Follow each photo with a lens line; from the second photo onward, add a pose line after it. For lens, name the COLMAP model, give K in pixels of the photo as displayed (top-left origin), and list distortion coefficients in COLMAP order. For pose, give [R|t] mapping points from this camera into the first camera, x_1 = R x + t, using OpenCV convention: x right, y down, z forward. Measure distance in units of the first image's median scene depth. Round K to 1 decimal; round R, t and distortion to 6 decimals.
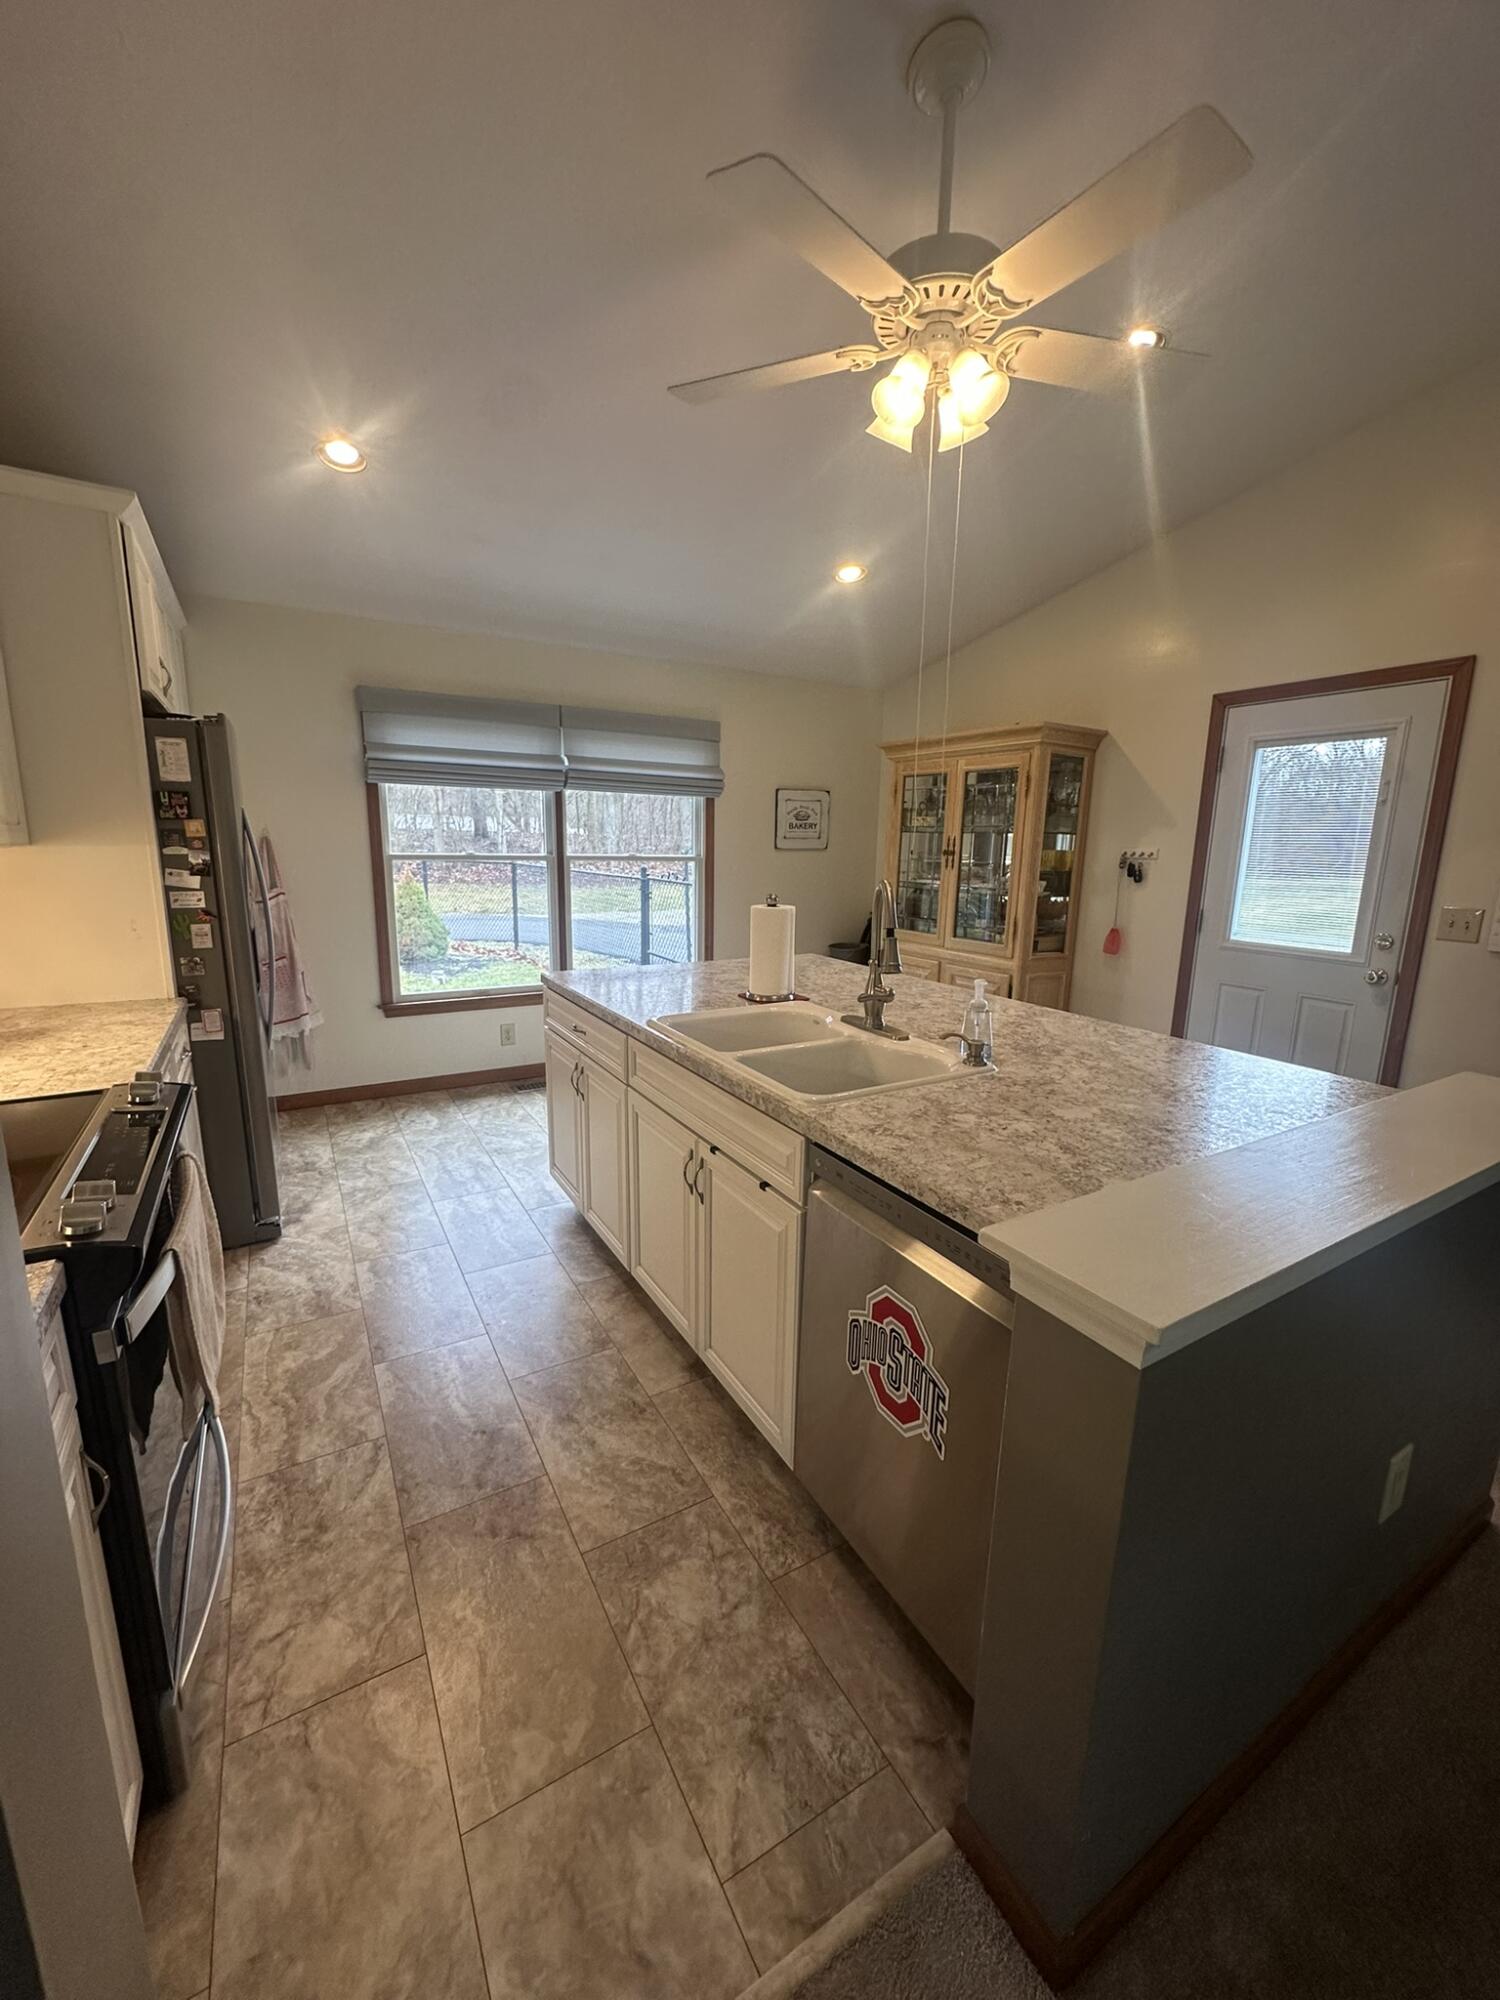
lens RADIAL K [[796.7, 0, 754.0], [0, 796.7, 998.7], [0, 0, 1]] dist [-0.003639, 0.000413]
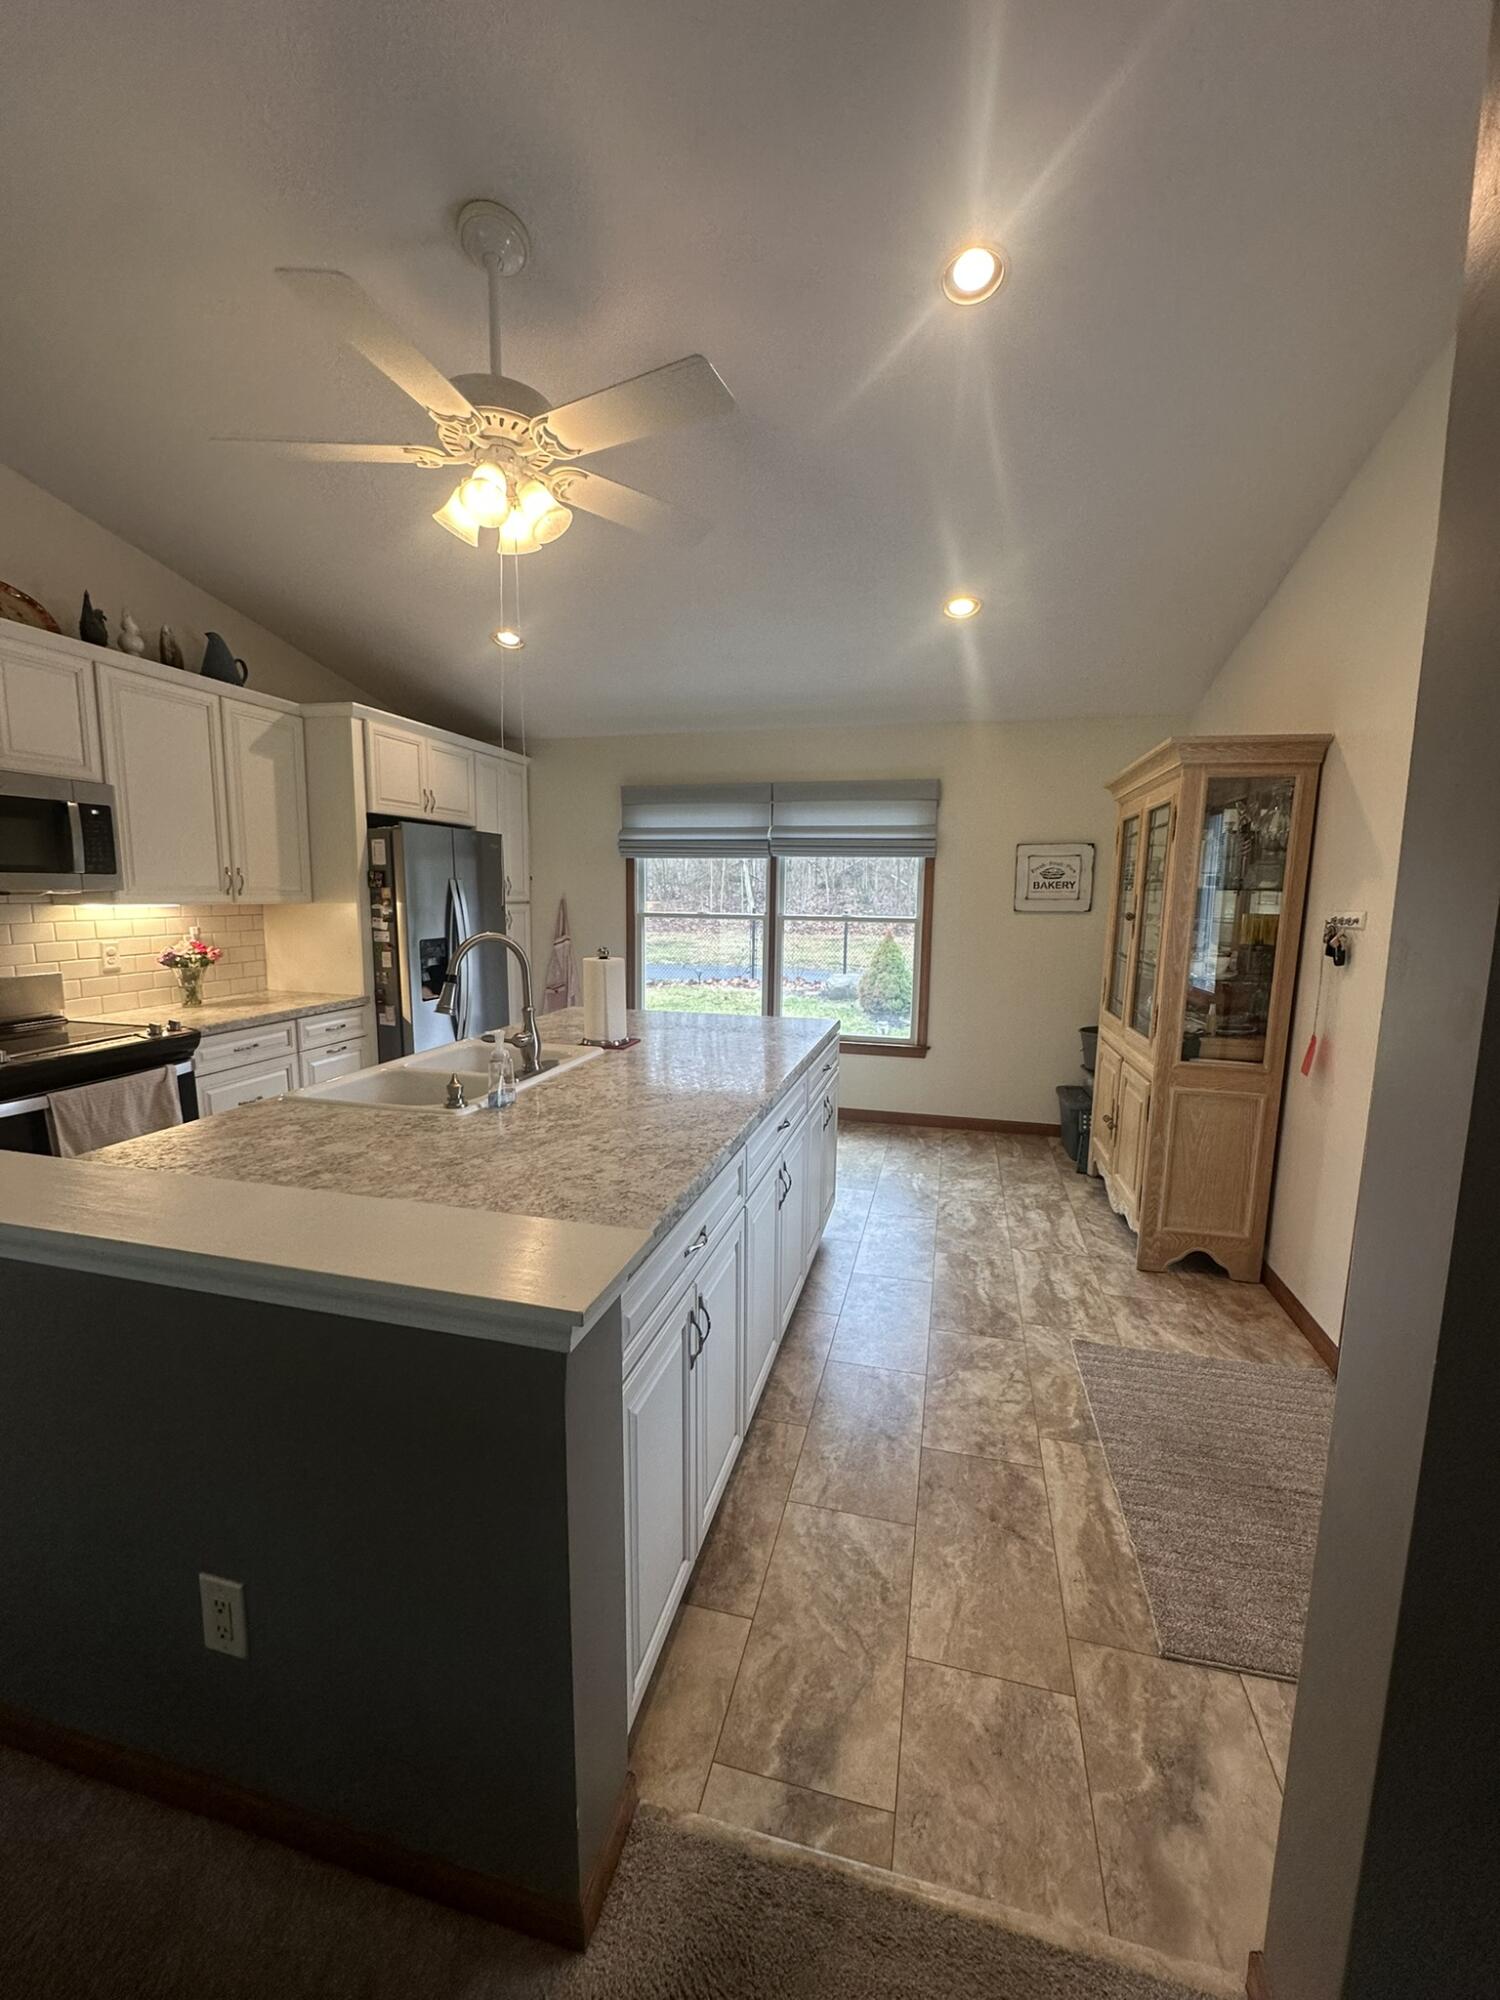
lens RADIAL K [[796.7, 0, 751.3], [0, 796.7, 1002.8], [0, 0, 1]] dist [-0.000978, -0.000178]
pose [[0.705311, 0.087303, -0.703502, 0.596926], [-0.139259, 0.990114, -0.016746, -0.042217], [0.695085, 0.109780, 0.710496, 0.236725]]
